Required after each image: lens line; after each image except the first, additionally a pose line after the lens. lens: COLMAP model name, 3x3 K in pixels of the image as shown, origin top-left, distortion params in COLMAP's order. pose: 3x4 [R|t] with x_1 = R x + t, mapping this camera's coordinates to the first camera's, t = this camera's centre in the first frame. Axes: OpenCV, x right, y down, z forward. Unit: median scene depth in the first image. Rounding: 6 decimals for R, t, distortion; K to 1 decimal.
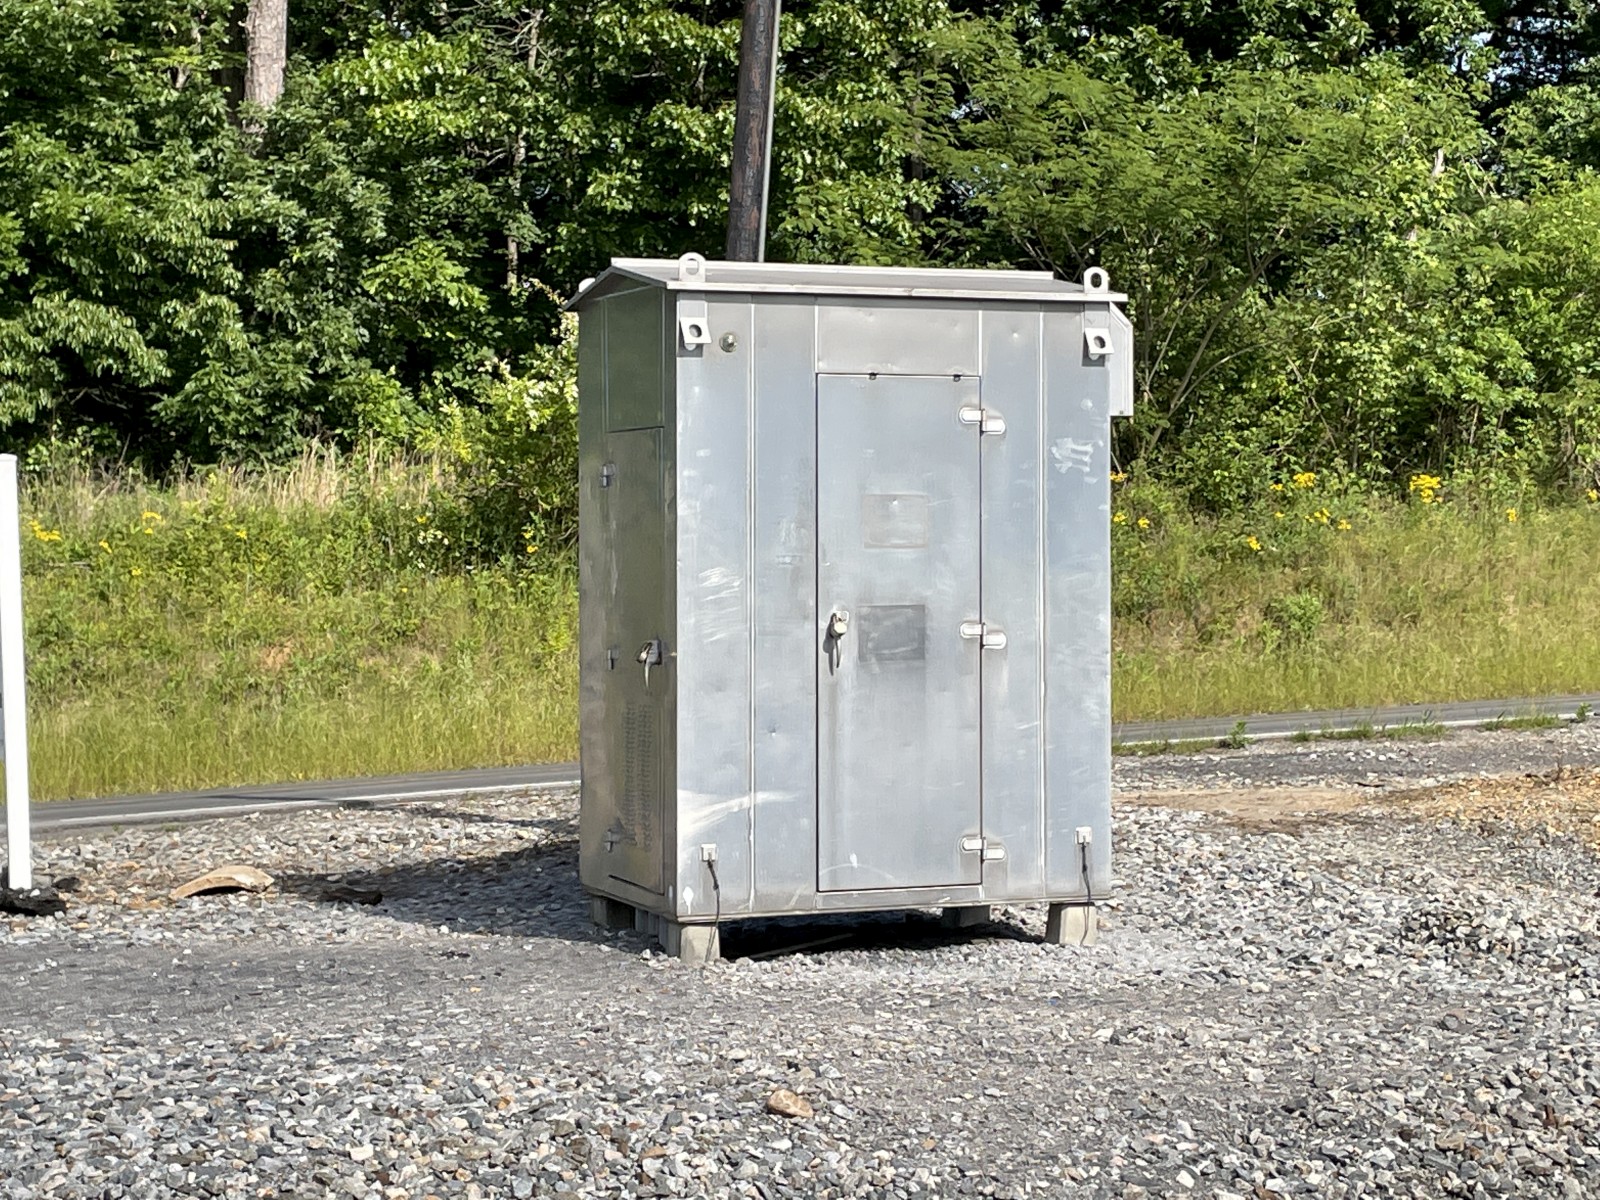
lens RADIAL K [[3062.9, 0, 797.1], [0, 3062.9, 594.8], [0, 0, 1]] dist [0.036261, 0.000000]
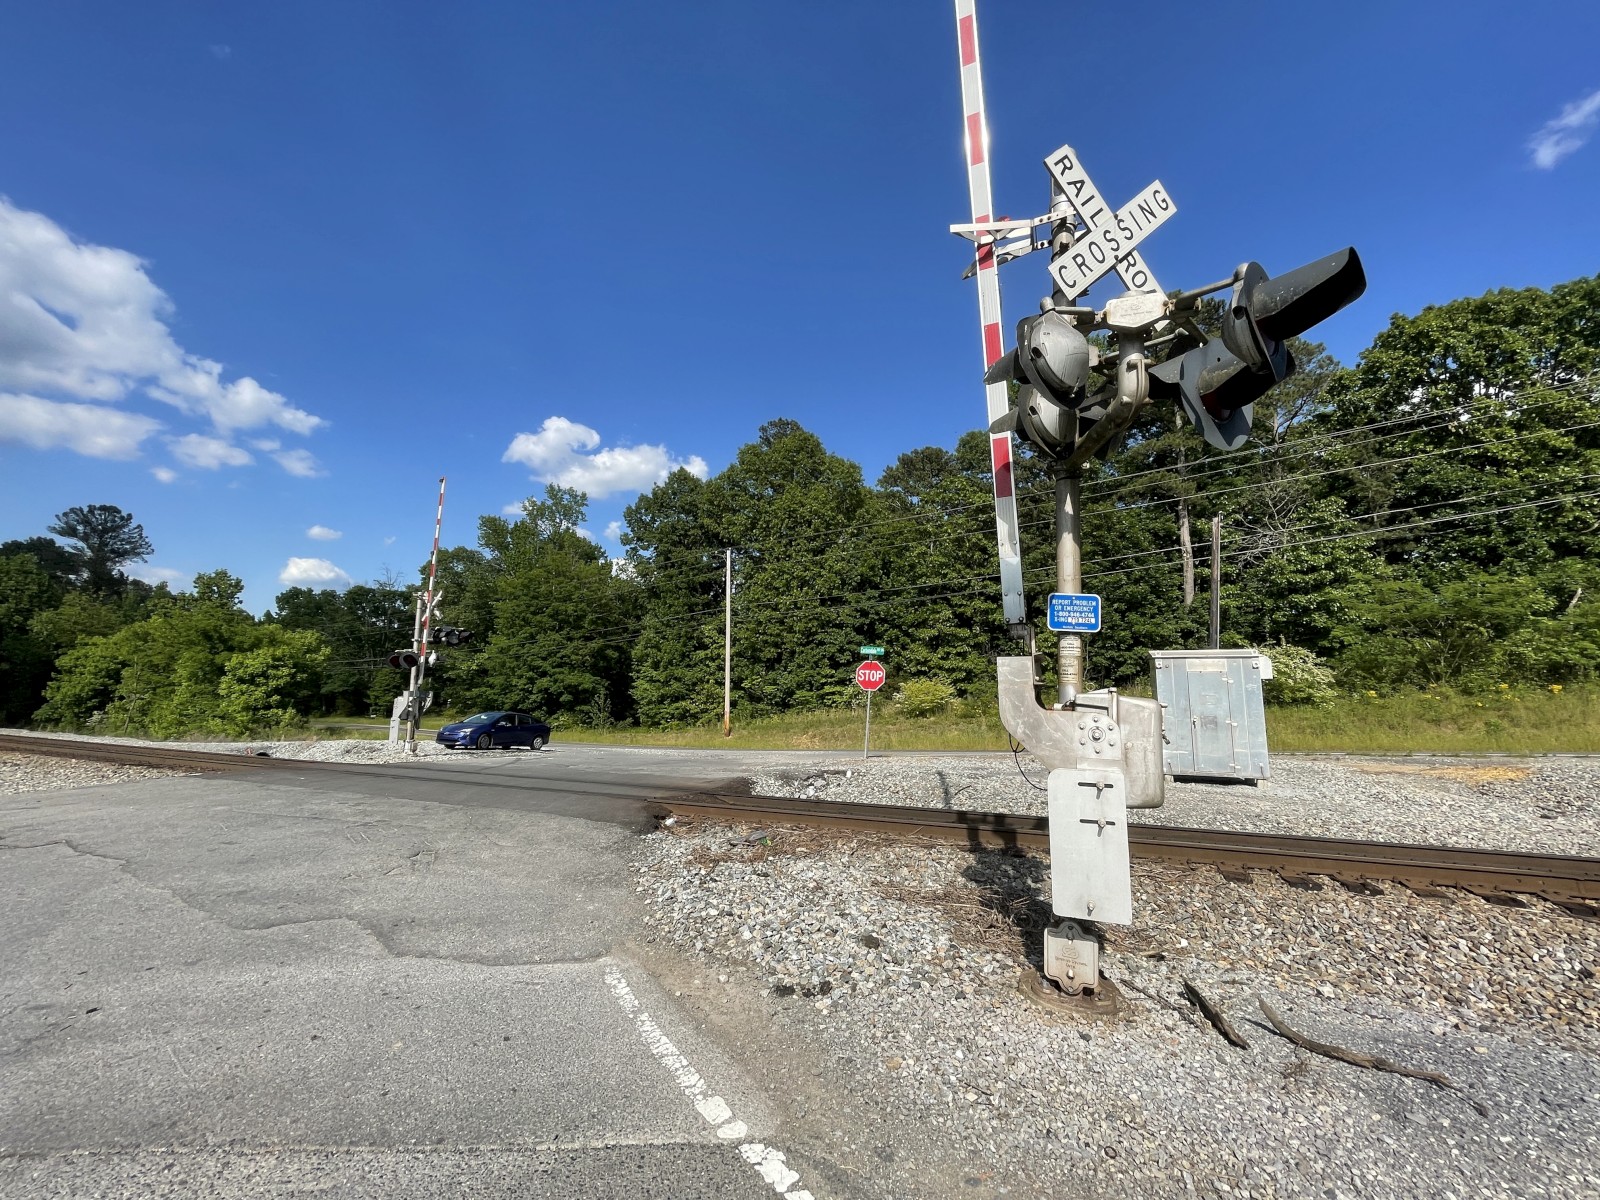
lens RADIAL K [[645.5, 0, 803.8], [0, 645.5, 598.2], [0, 0, 1]] dist [-0.001183, -0.000519]
pose [[0.695526, -0.092521, -0.712519, 0.143040], [-0.024981, 0.987961, -0.152673, -0.004012], [0.718066, 0.123987, 0.684842, -0.110305]]
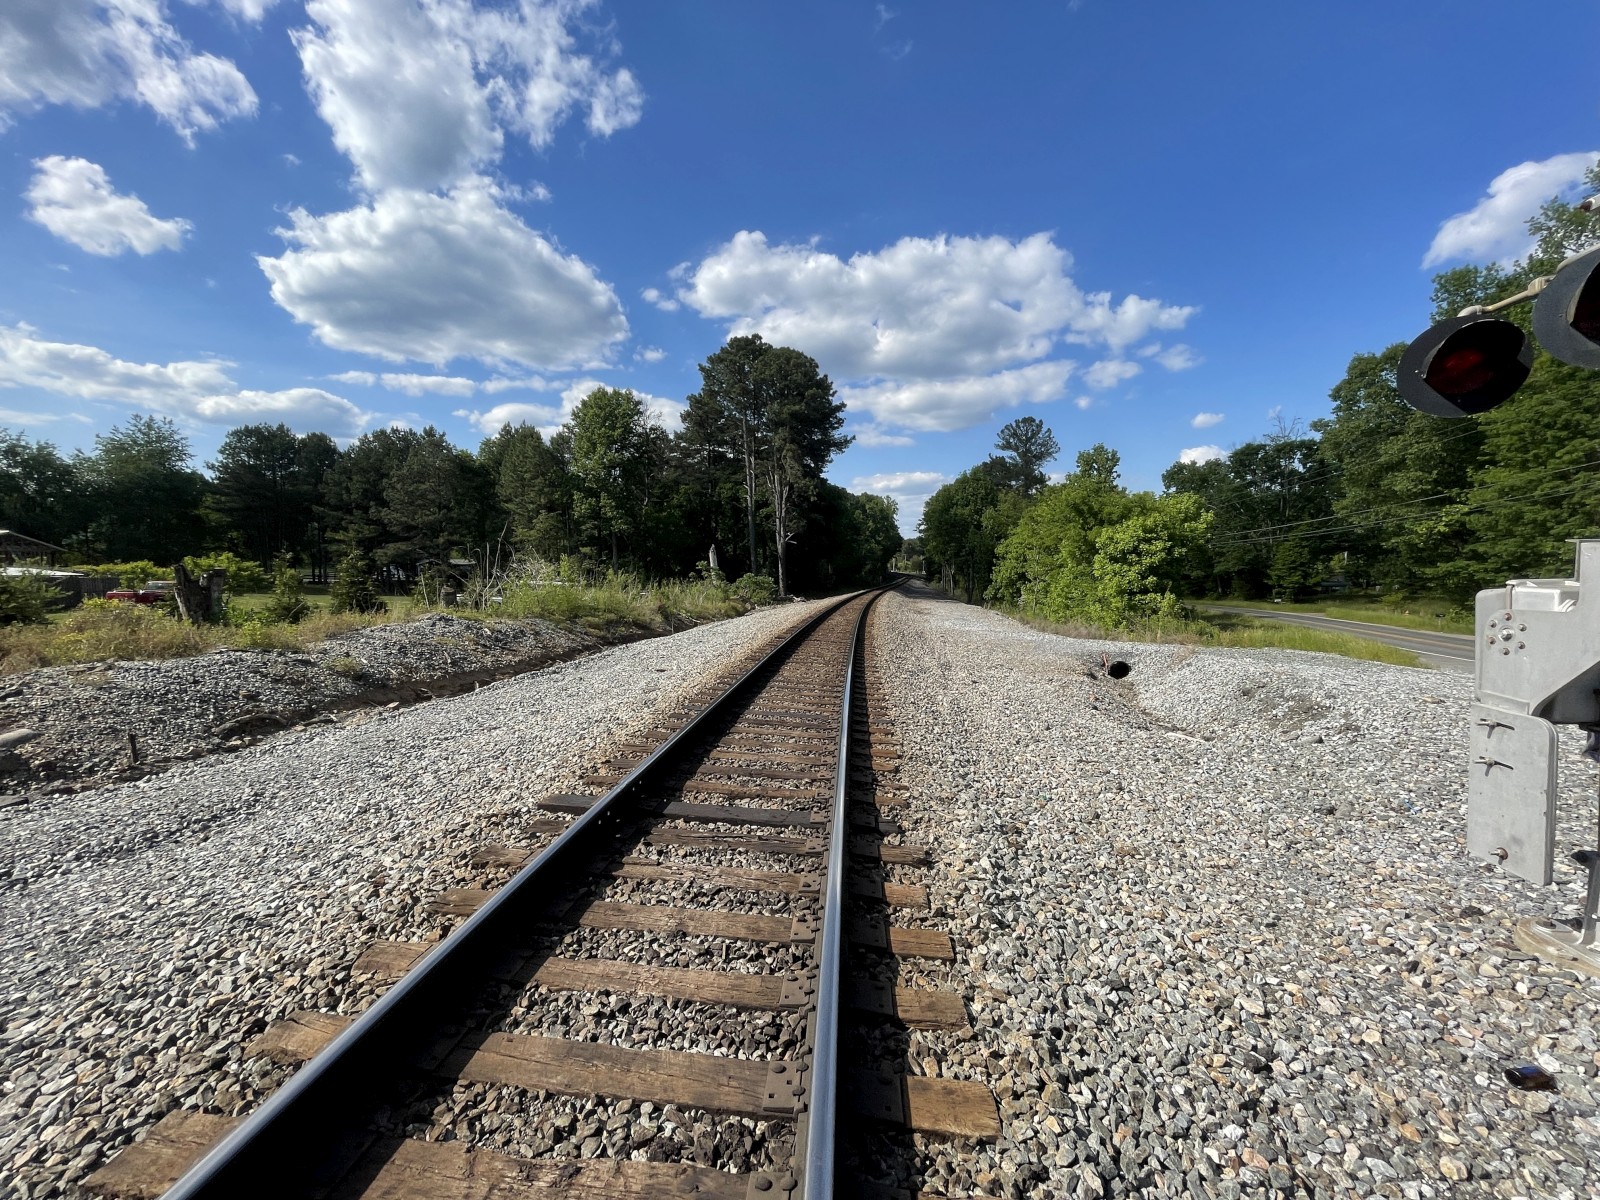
lens RADIAL K [[645.5, 0, 806.8], [0, 645.5, 600.1], [0, 0, 1]] dist [-0.001183, -0.000519]
pose [[-0.423751, 0.046863, -0.904566, -0.252799], [-0.003048, 0.998581, 0.053162, 0.001170], [0.905774, 0.025285, -0.423007, -0.043570]]
